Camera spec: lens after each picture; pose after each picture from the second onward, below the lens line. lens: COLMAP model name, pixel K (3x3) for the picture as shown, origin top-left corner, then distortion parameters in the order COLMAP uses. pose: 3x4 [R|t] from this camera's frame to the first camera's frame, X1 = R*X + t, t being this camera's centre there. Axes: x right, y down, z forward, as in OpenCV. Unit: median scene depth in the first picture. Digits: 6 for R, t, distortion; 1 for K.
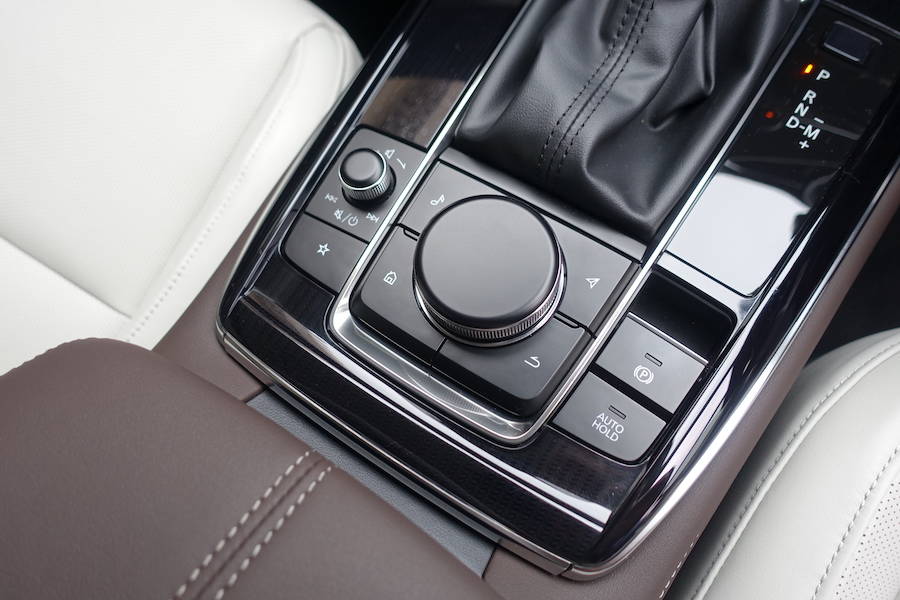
lens RADIAL K [[607.7, 0, 450.0], [0, 607.7, 300.0], [0, 0, 1]] dist [0.000617, -0.000811]
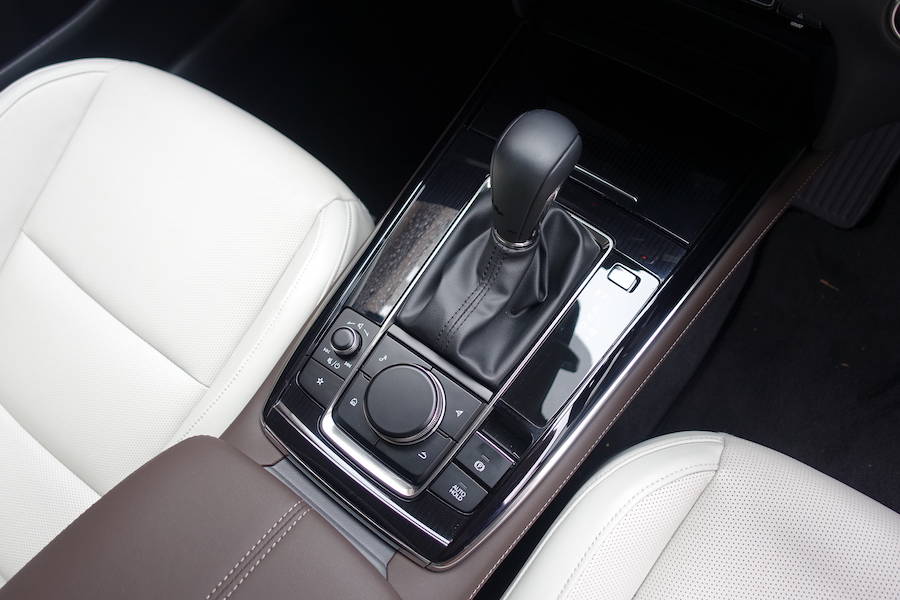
lens RADIAL K [[607.7, 0, 450.0], [0, 607.7, 300.0], [0, 0, 1]] dist [0.000617, -0.000811]
pose [[0.997000, 0.046733, -0.061696, 0.292005], [-0.046855, 0.998902, -0.000535, -0.357441], [0.061604, 0.003424, 0.998095, -0.828885]]
